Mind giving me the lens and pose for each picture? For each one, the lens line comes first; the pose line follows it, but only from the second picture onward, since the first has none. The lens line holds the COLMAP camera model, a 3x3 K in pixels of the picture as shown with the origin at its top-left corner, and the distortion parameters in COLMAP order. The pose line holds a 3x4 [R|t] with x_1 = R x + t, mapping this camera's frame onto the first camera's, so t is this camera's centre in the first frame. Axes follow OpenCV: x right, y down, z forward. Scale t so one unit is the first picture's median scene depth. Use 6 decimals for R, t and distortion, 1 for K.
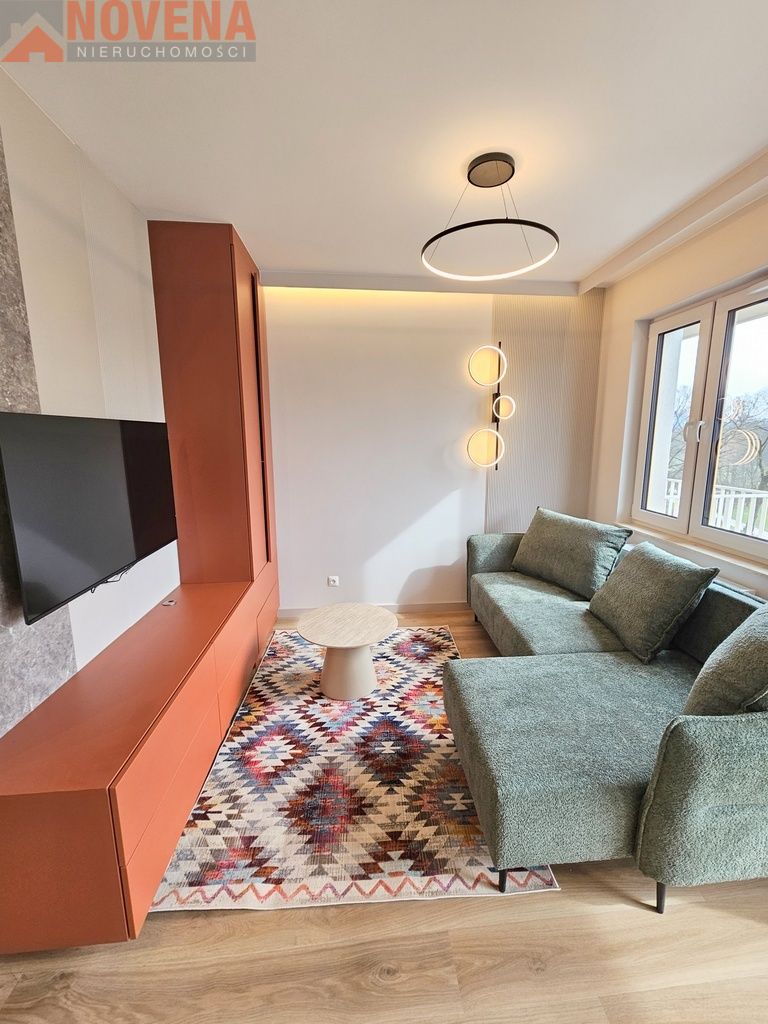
lens RADIAL K [[421.3, 0, 391.5], [0, 421.3, 508.7], [0, 0, 1]] dist [-0.001765, -0.000040]
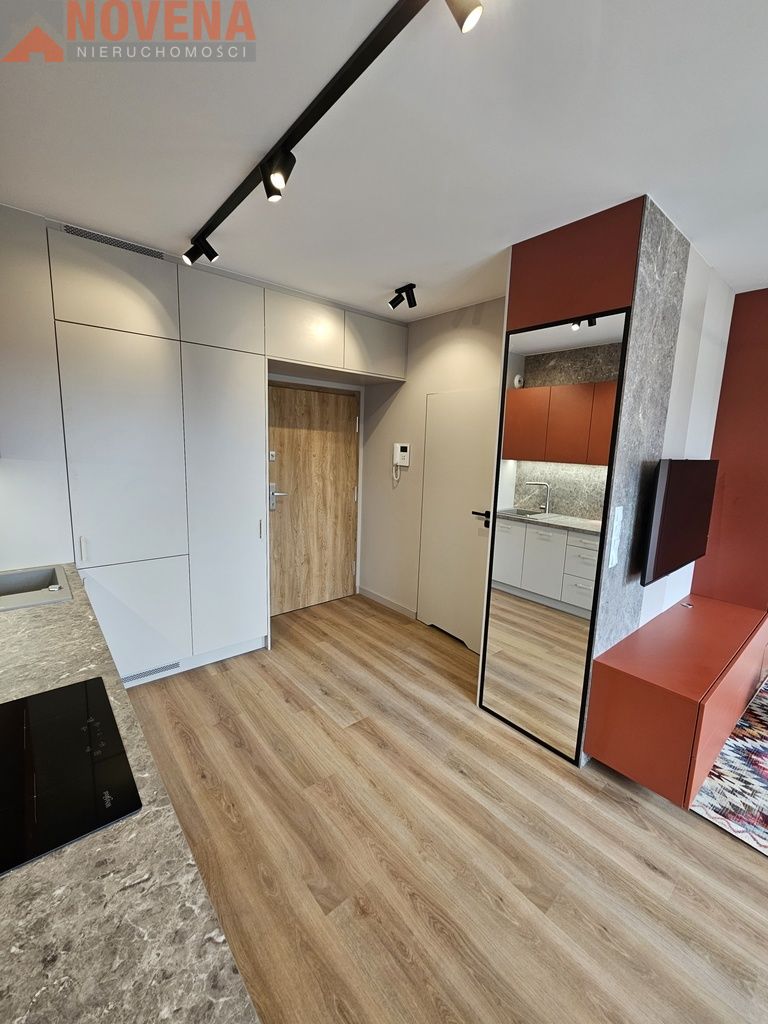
lens RADIAL K [[421.3, 0, 390.2], [0, 421.3, 508.2], [0, 0, 1]] dist [-0.001765, -0.000040]
pose [[0.580062, 0.145754, -0.801426, -0.128212], [-0.173957, 0.983330, 0.052929, 0.046472], [0.795781, 0.108712, 0.595747, -0.635897]]
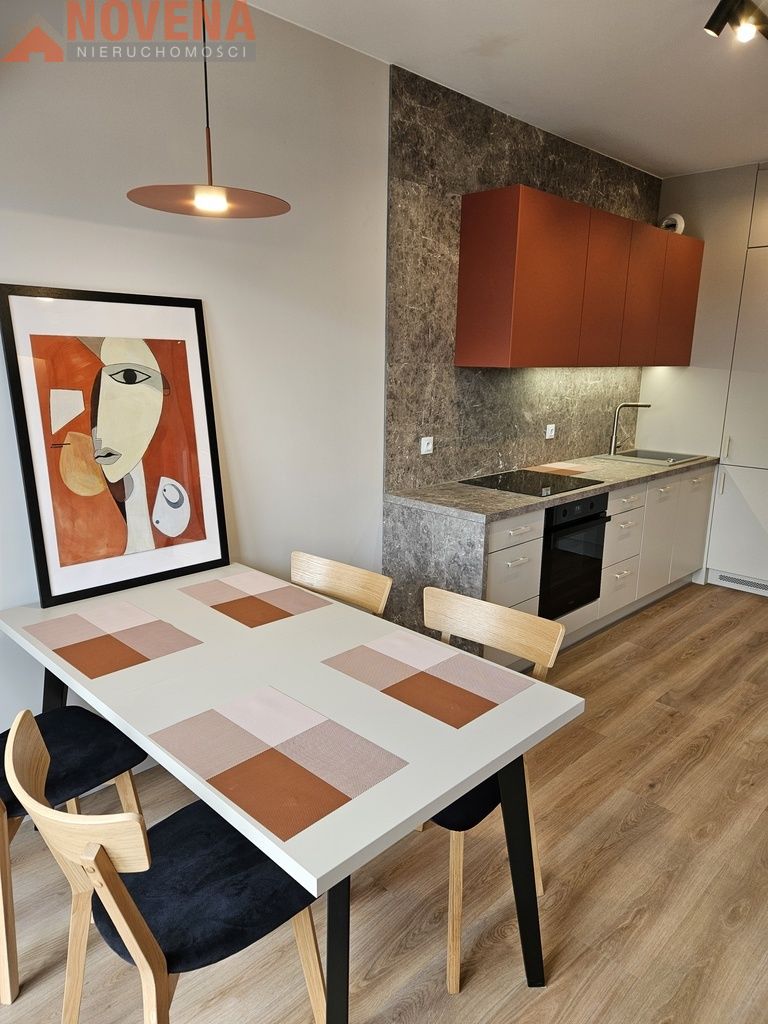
lens RADIAL K [[683.8, 0, 388.0], [0, 683.8, 515.1], [0, 0, 1]] dist [0.055070, -0.035503]
pose [[-0.768299, 0.132332, -0.626263, 0.920038], [-0.124854, 0.928621, 0.349393, -0.099735], [0.627796, 0.346629, -0.696936, 0.574037]]
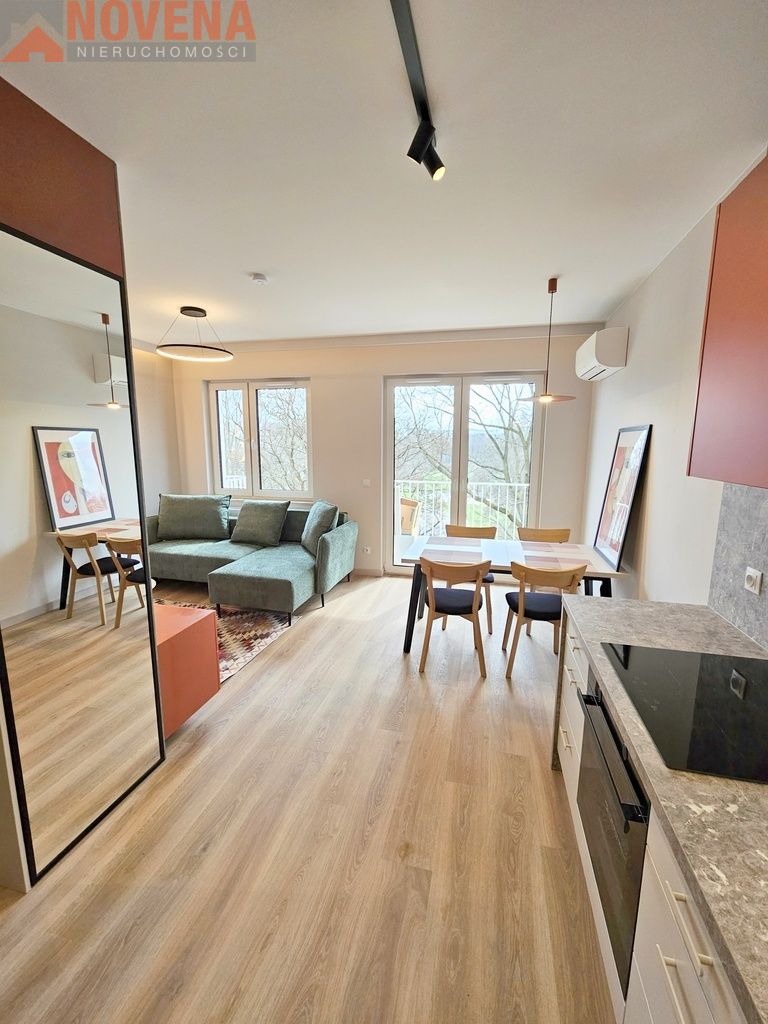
lens RADIAL K [[421.3, 0, 388.8], [0, 421.3, 507.7], [0, 0, 1]] dist [-0.001765, -0.000040]
pose [[0.322080, -0.139370, 0.936398, -1.604668], [0.153637, 0.983688, 0.093564, 0.044131], [-0.934163, 0.113730, 0.338238, -0.447593]]
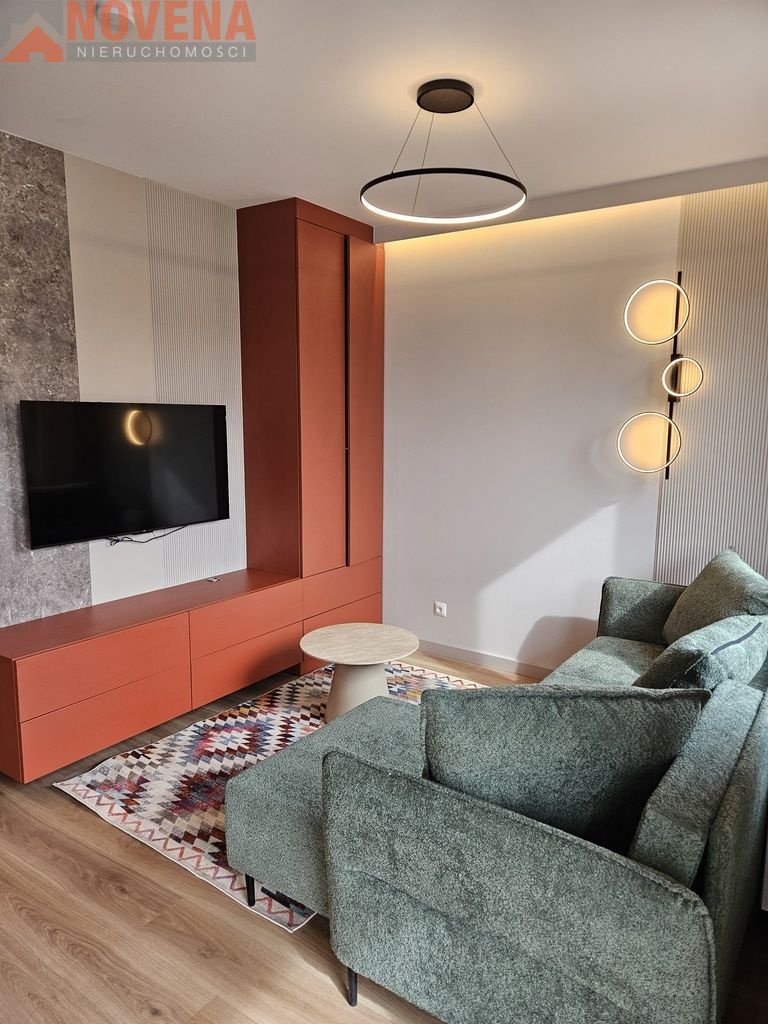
lens RADIAL K [[683.8, 0, 404.8], [0, 683.8, 513.8], [0, 0, 1]] dist [0.055070, -0.035503]
pose [[0.779503, 0.101283, -0.618156, 1.220430], [-0.118136, 0.992903, 0.013714, -0.019019], [0.615158, 0.062336, 0.785936, -0.054595]]
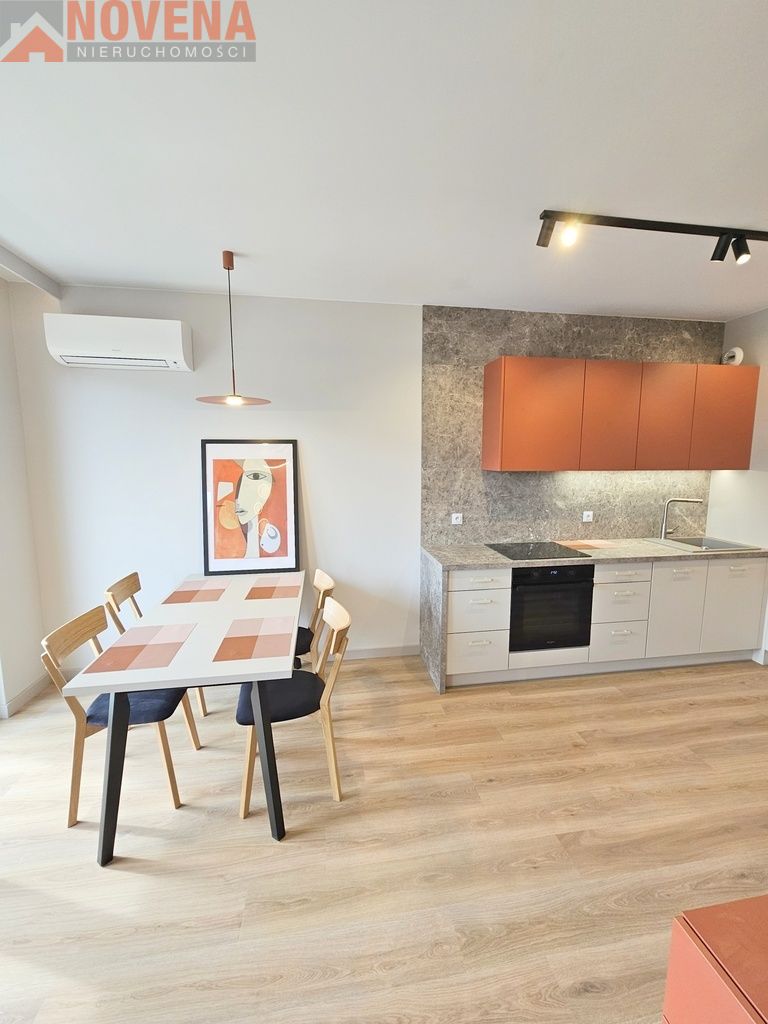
lens RADIAL K [[421.3, 0, 392.0], [0, 421.3, 511.2], [0, 0, 1]] dist [-0.001765, -0.000040]
pose [[-0.997655, 0.008025, -0.067976, -0.047473], [-0.012309, 0.955880, 0.293500, -0.210065], [0.067333, 0.293648, -0.953539, 1.022427]]
